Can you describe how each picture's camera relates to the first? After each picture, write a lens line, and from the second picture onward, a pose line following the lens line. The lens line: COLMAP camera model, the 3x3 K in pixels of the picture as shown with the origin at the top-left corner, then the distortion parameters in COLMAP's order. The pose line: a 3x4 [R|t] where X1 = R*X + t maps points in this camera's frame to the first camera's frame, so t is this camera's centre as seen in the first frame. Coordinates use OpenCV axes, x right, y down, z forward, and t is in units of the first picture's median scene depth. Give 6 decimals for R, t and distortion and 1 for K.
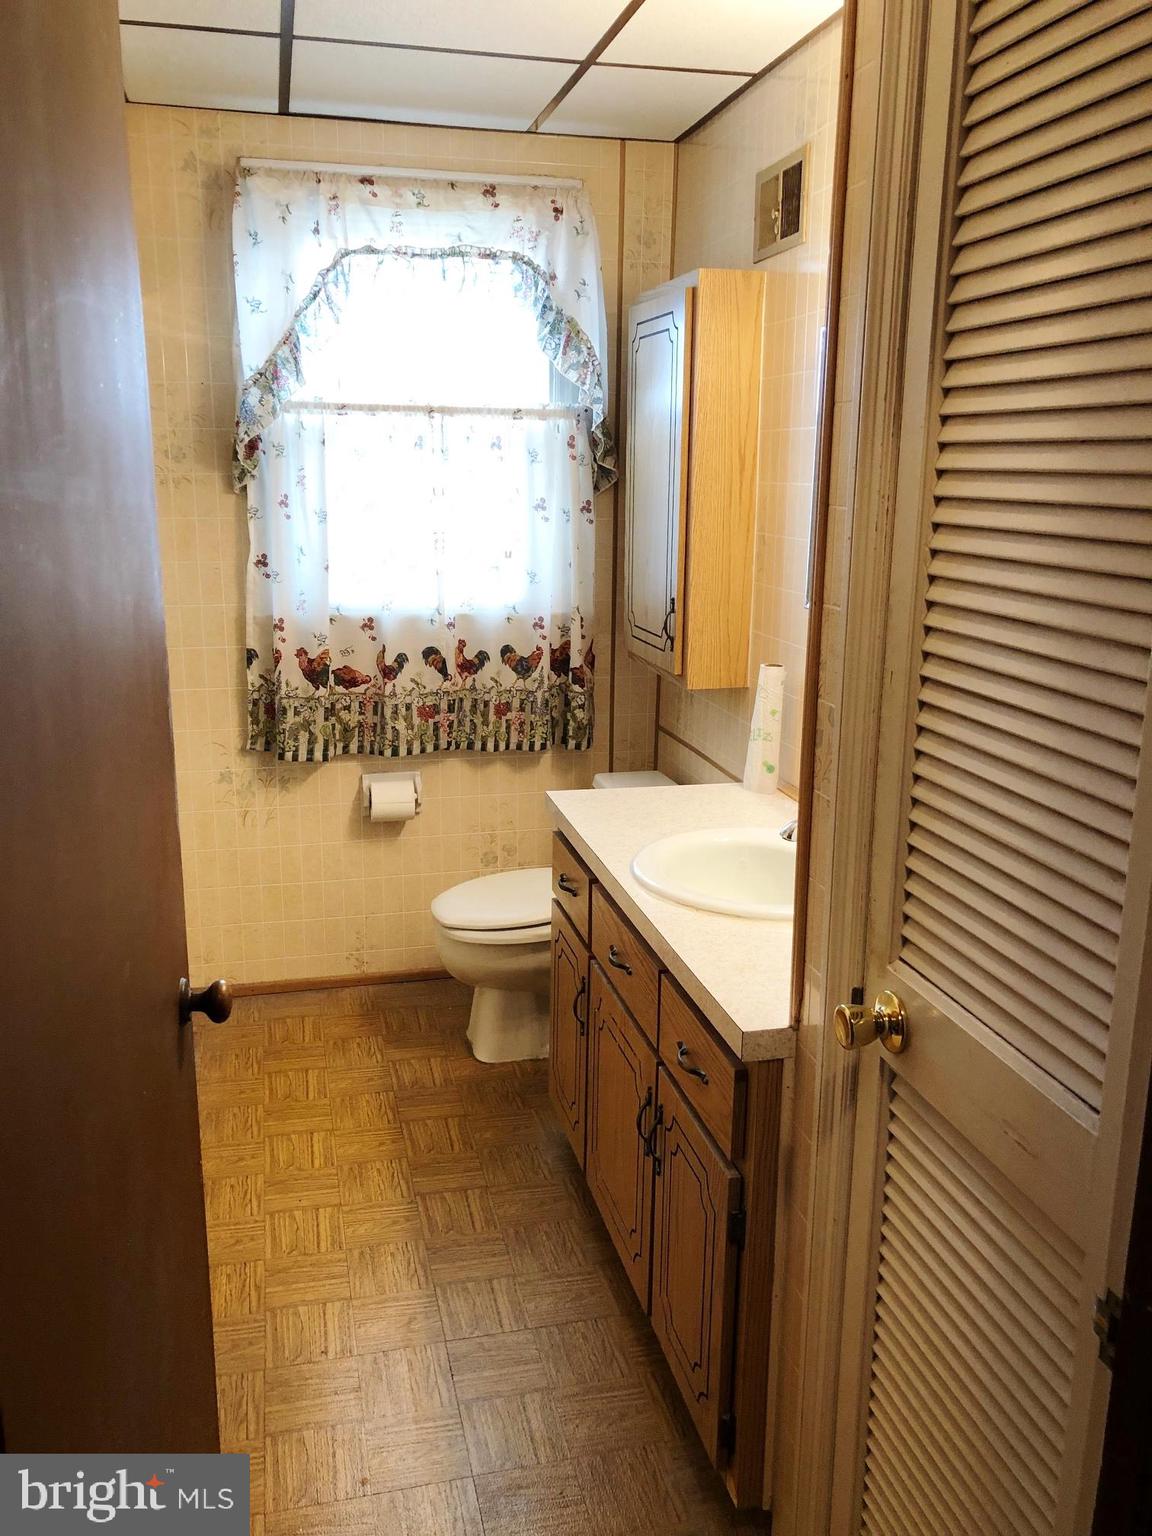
lens RADIAL K [[1253.8, 0, 578.1], [0, 1253.8, 765.7], [0, 0, 1]] dist [0.054874, -0.069128]
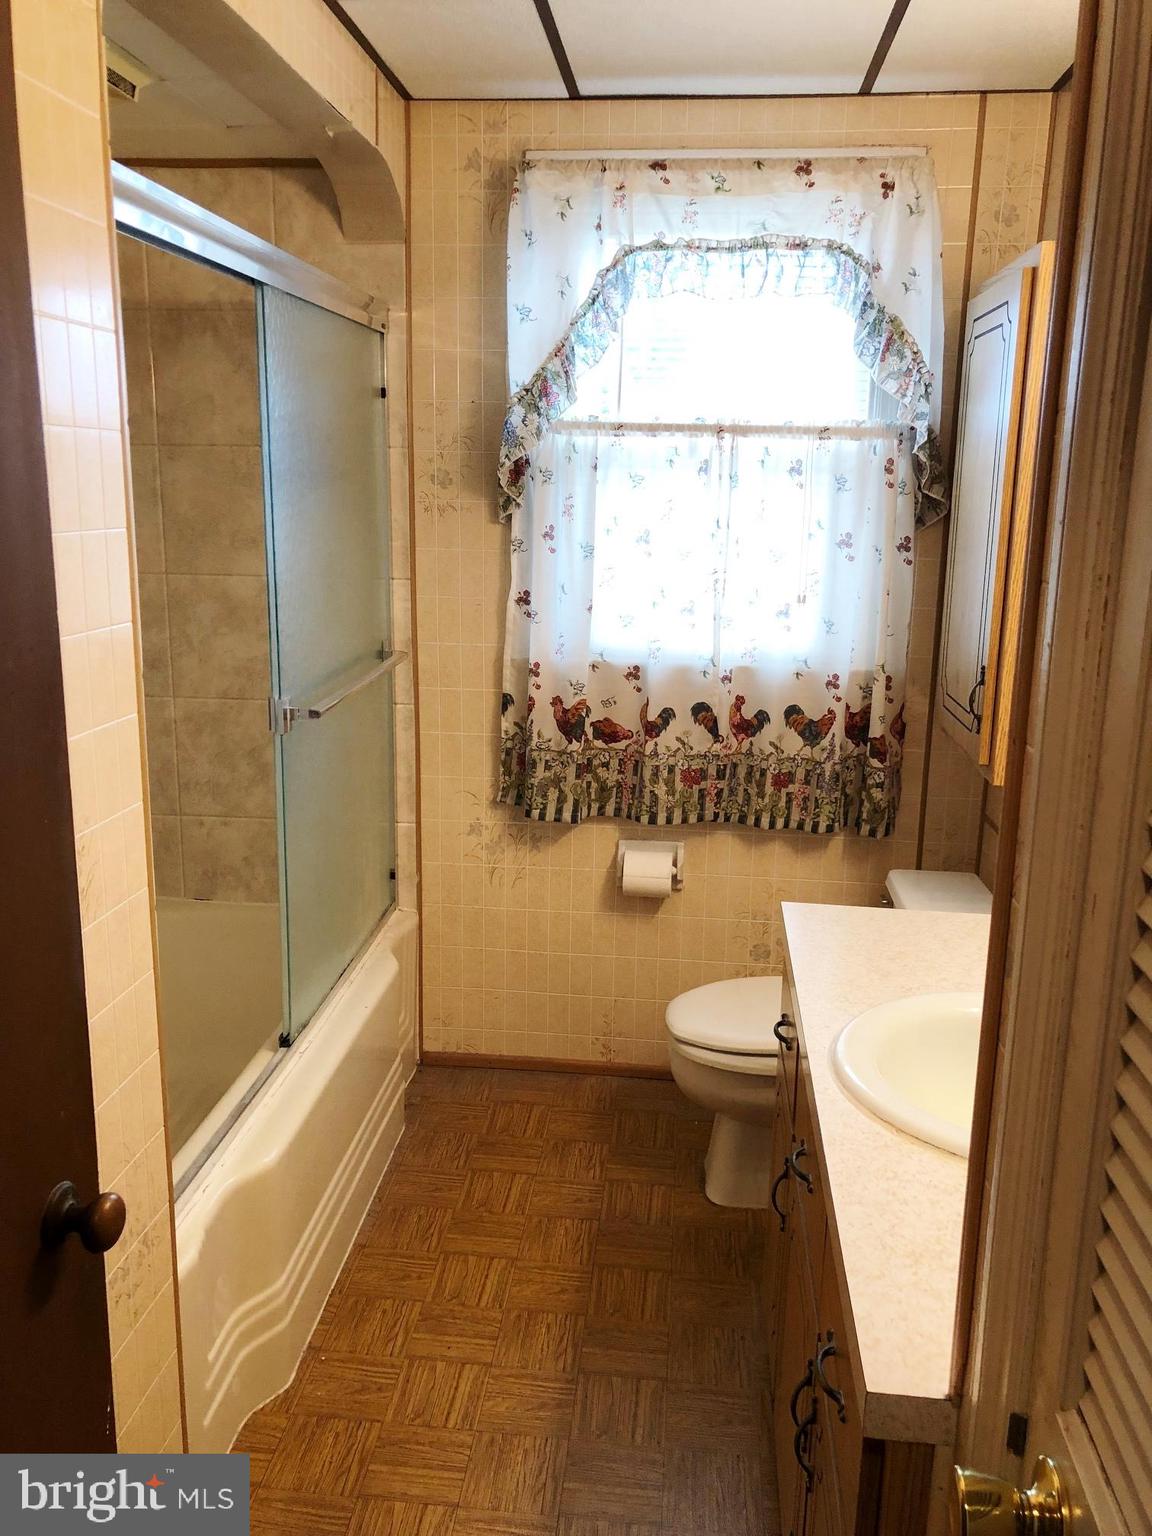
lens RADIAL K [[1253.8, 0, 581.5], [0, 1253.8, 763.8], [0, 0, 1]] dist [0.054874, -0.069128]
pose [[0.944489, 0.080286, -0.318581, 0.085490], [-0.085218, 0.996361, -0.001548, -0.046068], [0.317297, 0.028611, 0.947894, 0.163854]]
